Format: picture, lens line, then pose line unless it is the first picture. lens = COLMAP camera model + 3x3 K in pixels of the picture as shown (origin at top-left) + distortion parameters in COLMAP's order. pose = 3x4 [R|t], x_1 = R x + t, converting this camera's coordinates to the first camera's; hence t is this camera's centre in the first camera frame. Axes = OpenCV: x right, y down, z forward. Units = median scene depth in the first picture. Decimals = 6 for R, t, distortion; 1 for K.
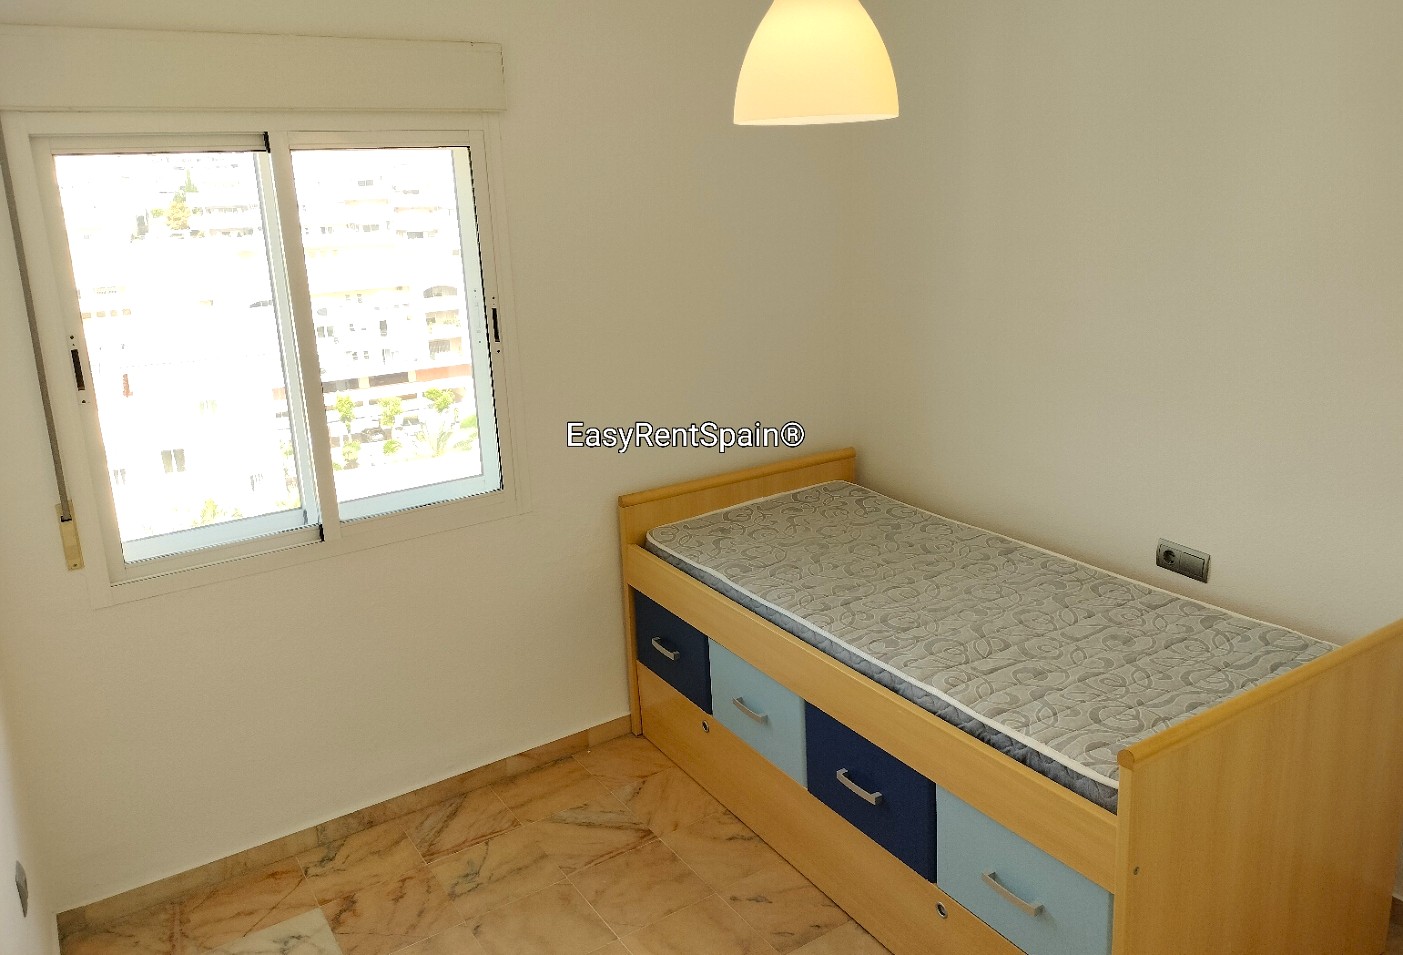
lens RADIAL K [[1117.6, 0, 701.1], [0, 1117.6, 435.4], [0, 0, 1]] dist [0.033210, -0.032242]
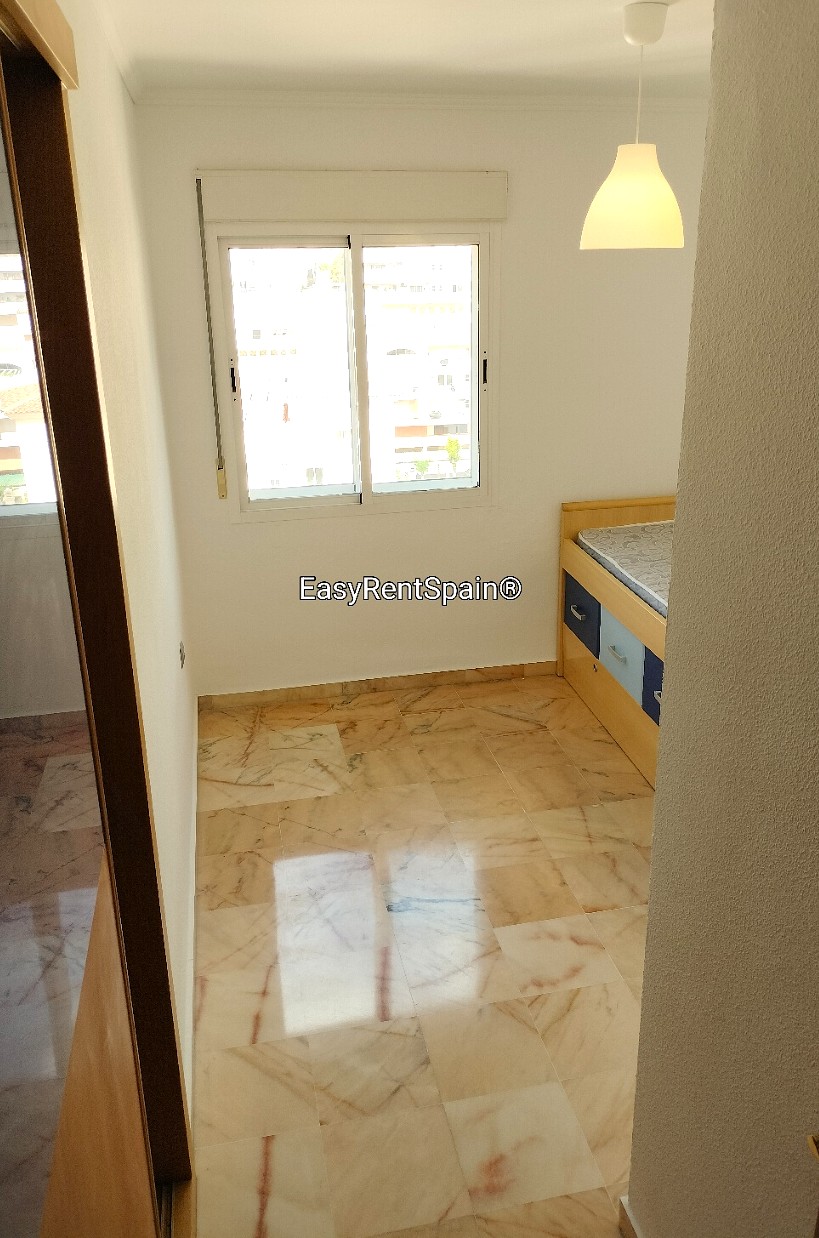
lens RADIAL K [[1030.6, 0, 409.5], [0, 1030.6, 619.0], [0, 0, 1]] dist [0.100244, -0.000244]
pose [[0.932035, 0.151925, -0.328984, 0.222709], [-0.110824, 0.983876, 0.140381, 0.040430], [0.345006, -0.094380, 0.933843, -0.341714]]
